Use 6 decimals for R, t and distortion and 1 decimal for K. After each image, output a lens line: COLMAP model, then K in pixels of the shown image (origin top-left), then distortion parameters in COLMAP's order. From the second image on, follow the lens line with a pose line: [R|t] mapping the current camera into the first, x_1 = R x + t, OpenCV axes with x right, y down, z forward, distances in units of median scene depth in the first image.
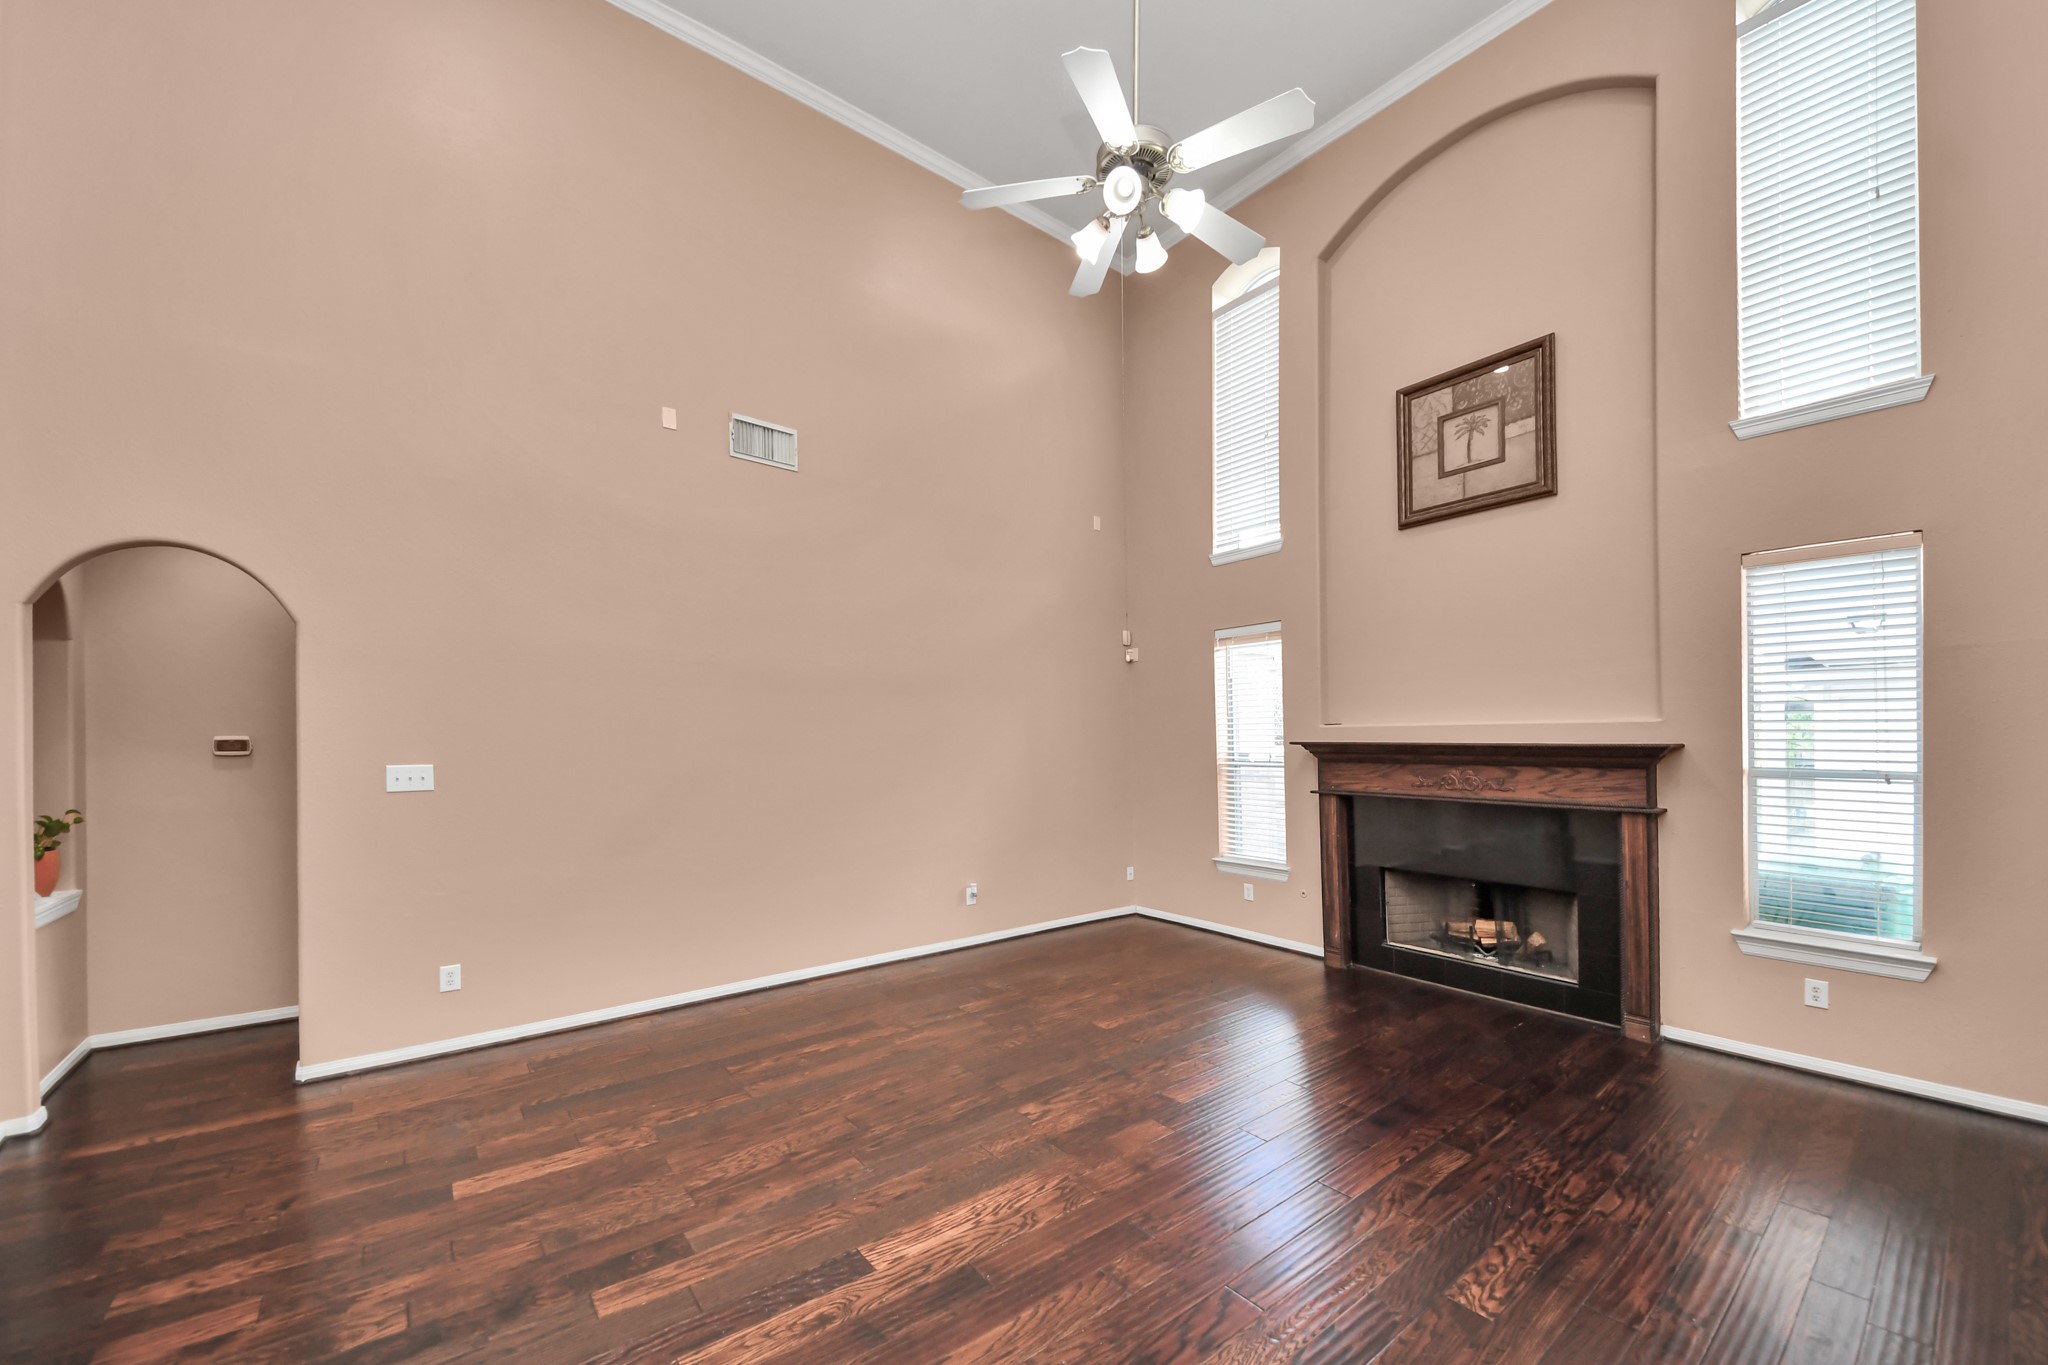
lens RADIAL K [[769.7, 0, 1052.3], [0, 769.7, 750.6], [0, 0, 1]] dist [0.046556, -0.028762]
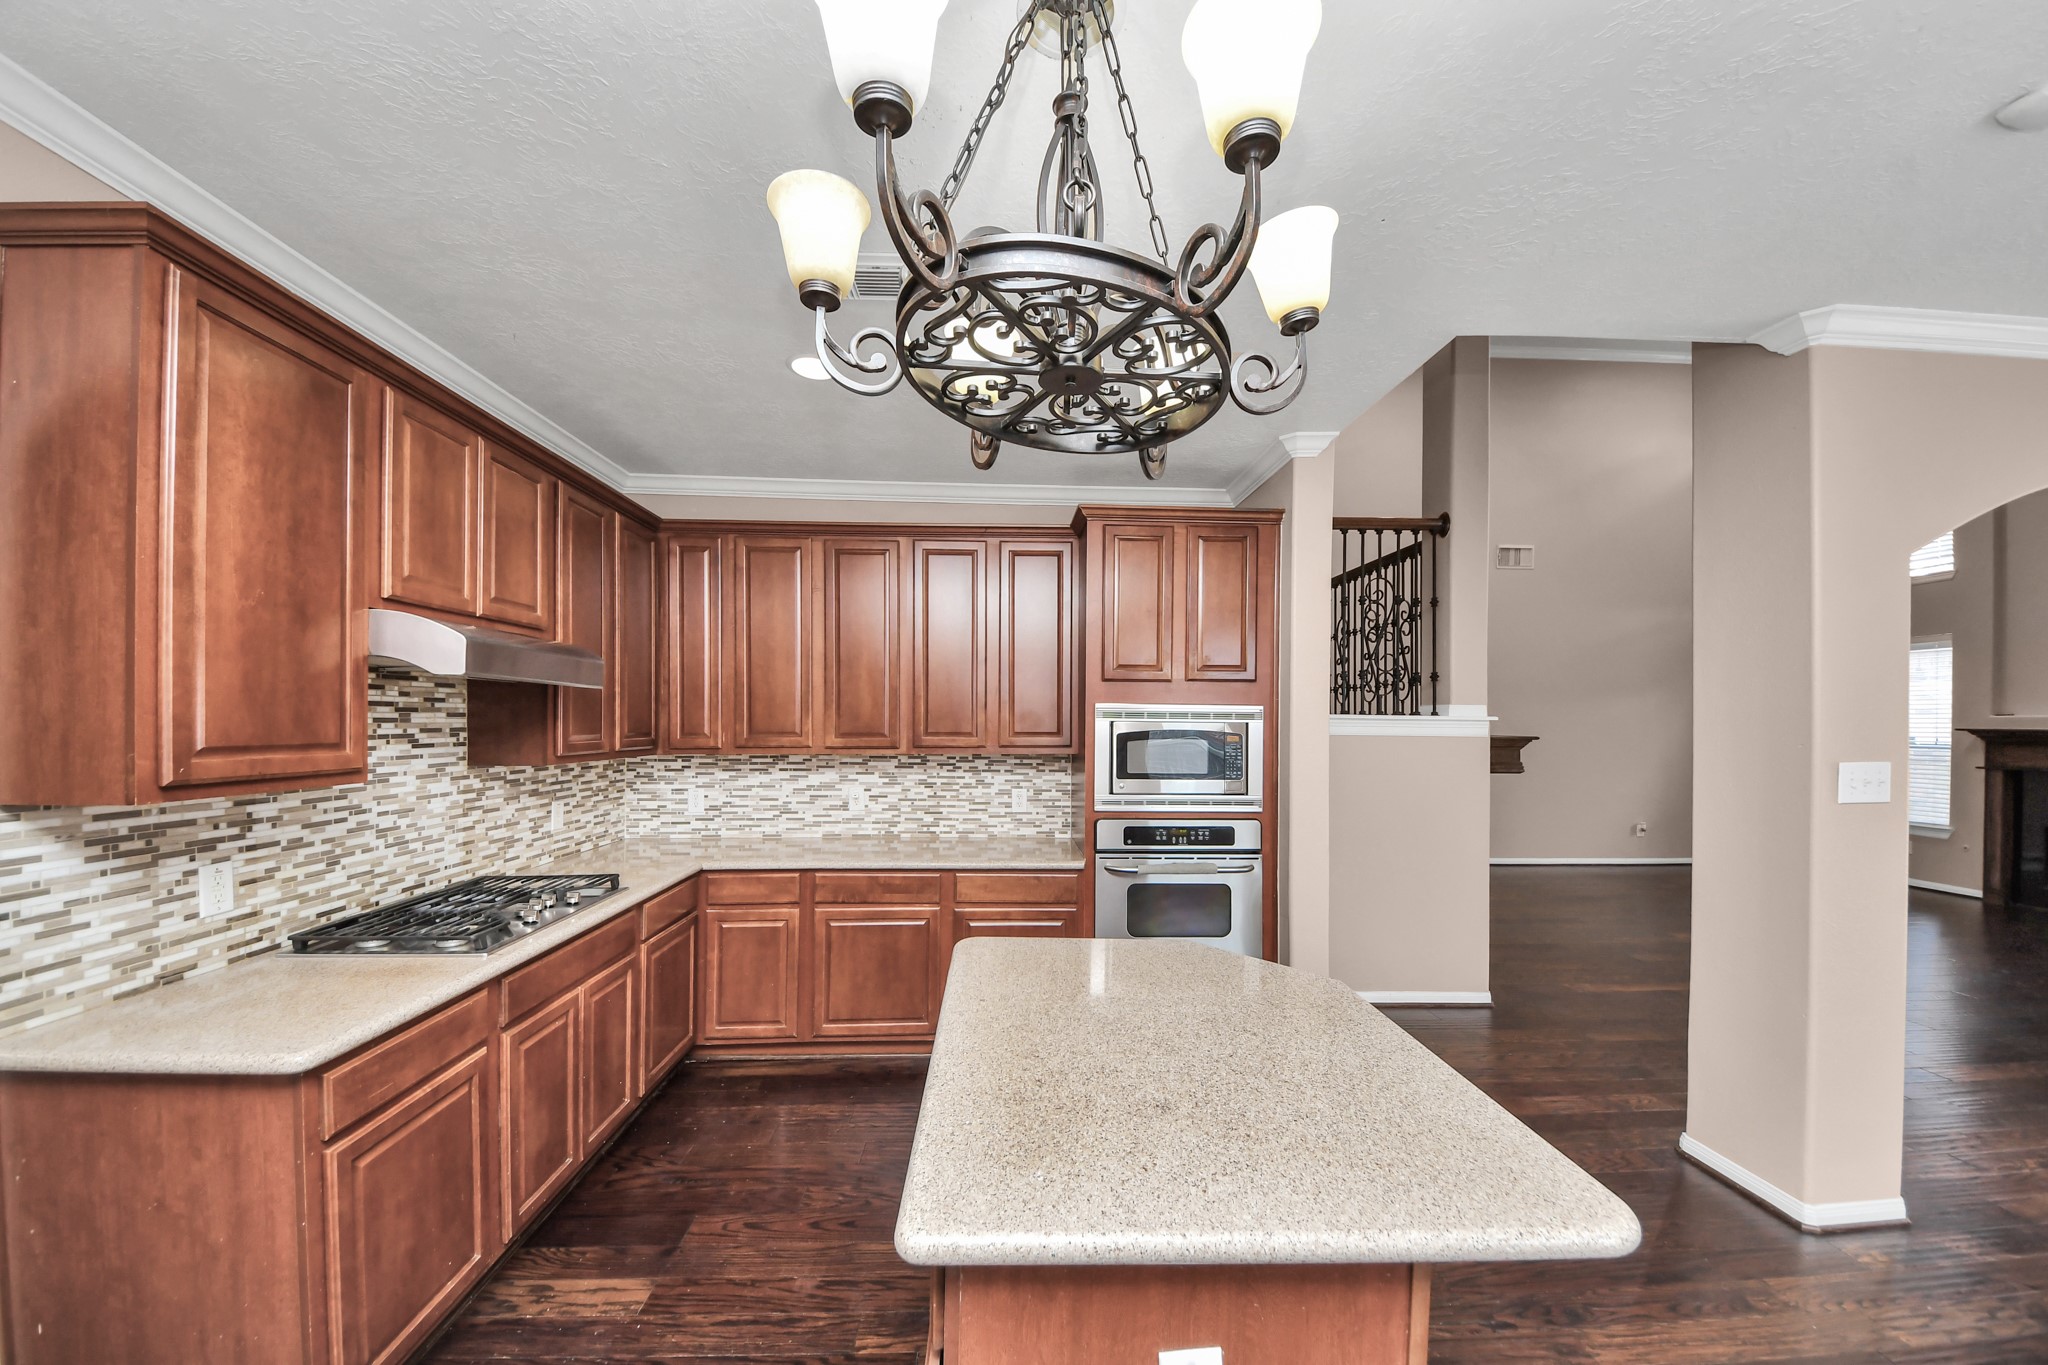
lens RADIAL K [[744.8, 0, 1035.8], [0, 744.8, 714.7], [0, 0, 1]] dist [0.044232, -0.029746]
pose [[0.799301, 0.005844, -0.600902, -0.203820], [-0.011484, 0.999919, -0.005551, -0.010126], [0.600821, 0.011338, 0.799303, -1.040267]]
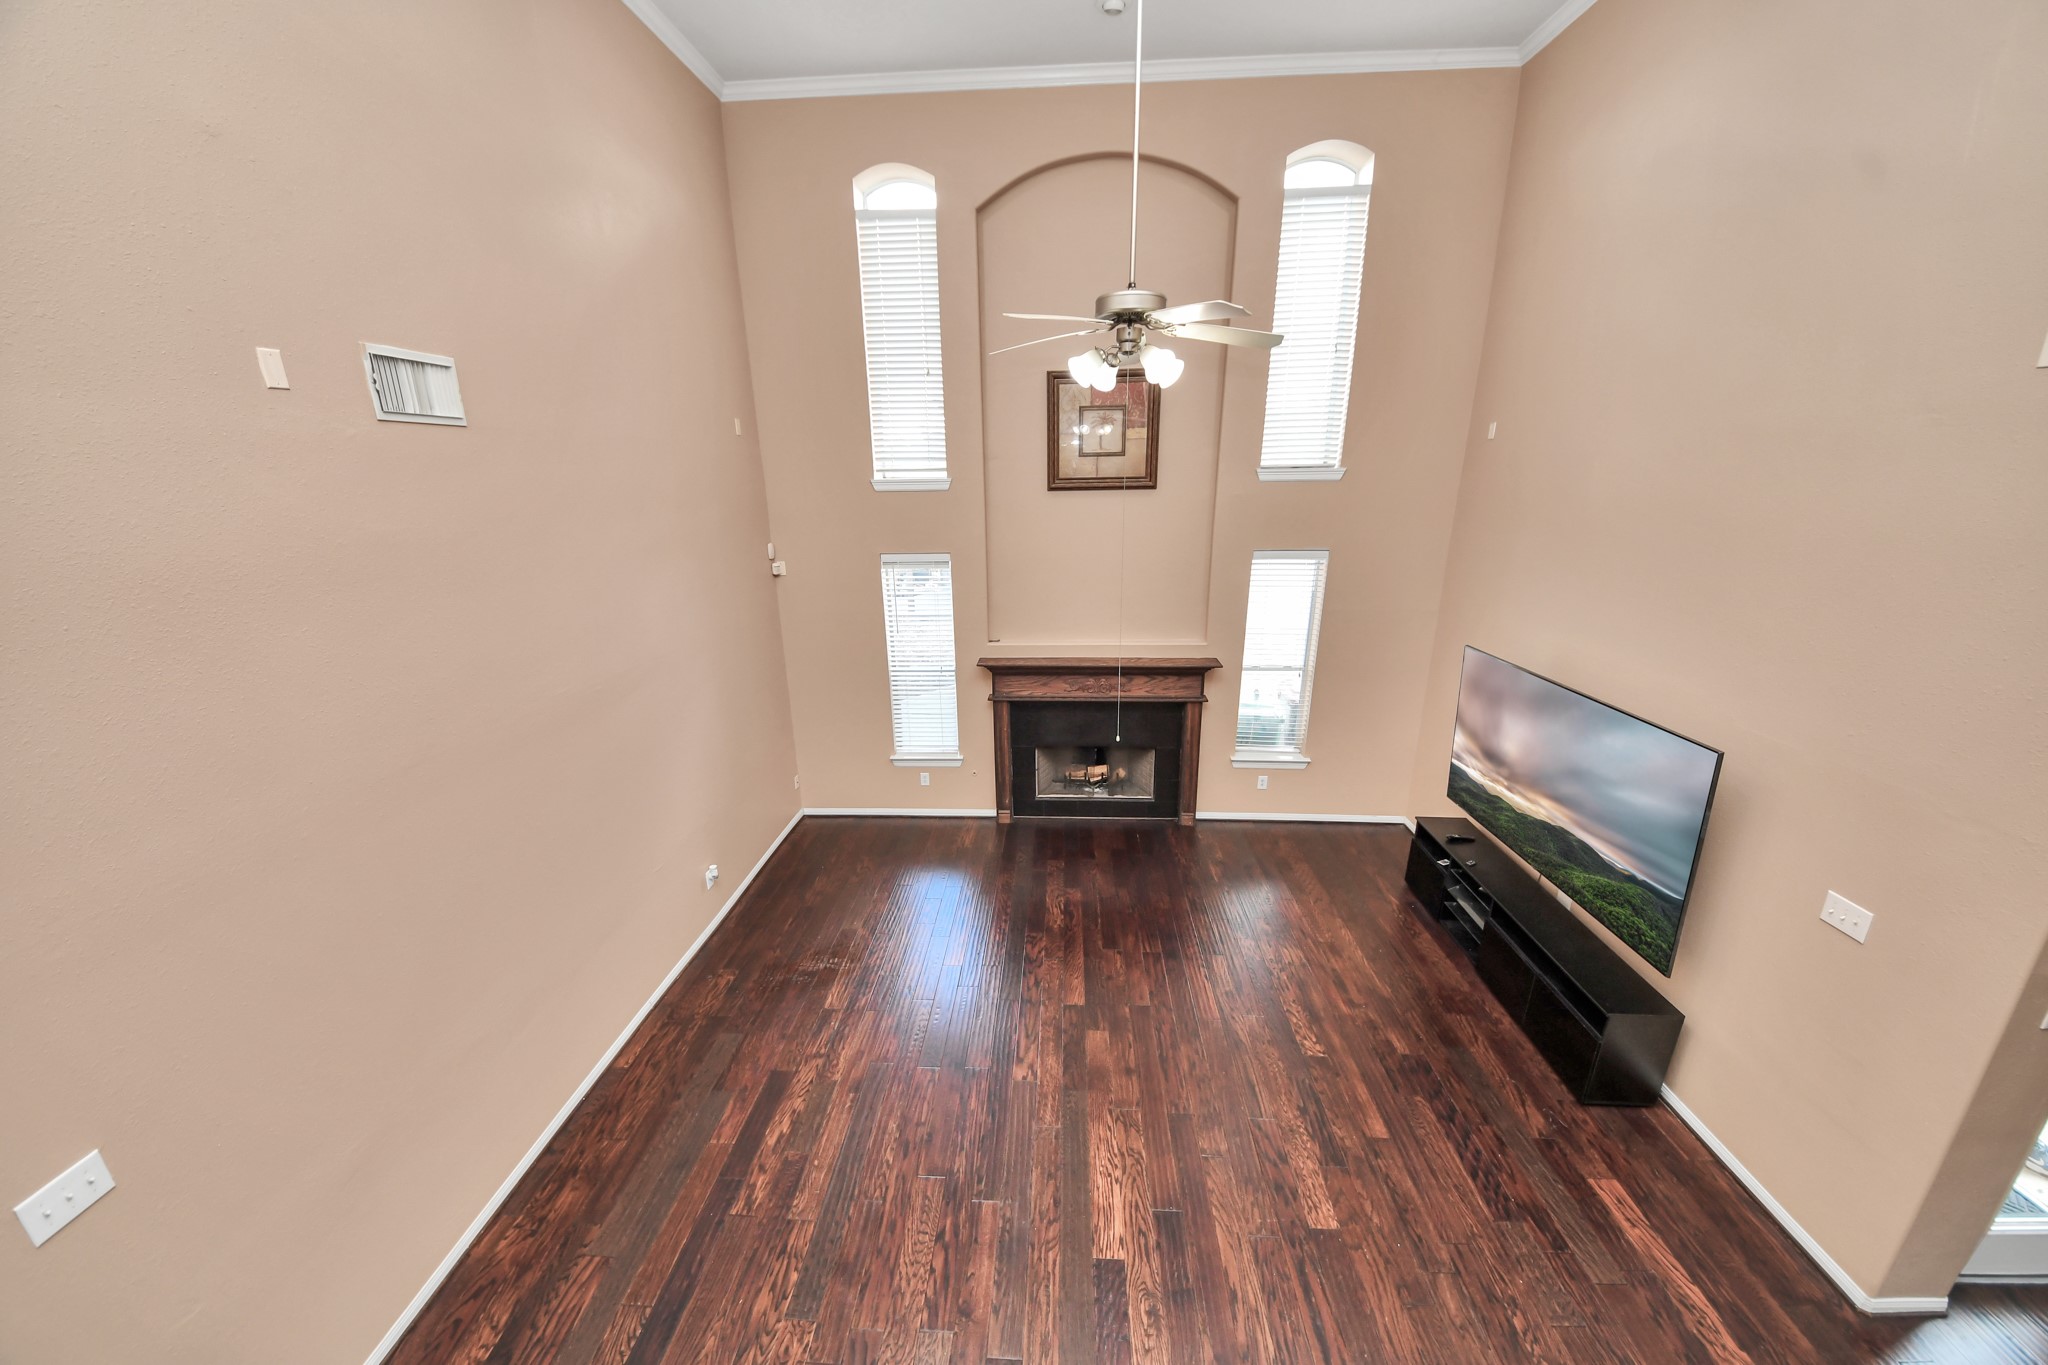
lens RADIAL K [[731.1, 0, 1040.2], [0, 731.1, 688.5], [0, 0, 1]] dist [0.038538, -0.023773]
pose [[0.673173, -0.201842, 0.711405, -0.514931], [-0.005878, 0.960537, 0.278089, -0.338731], [-0.739461, -0.191384, 0.645422, 0.209587]]
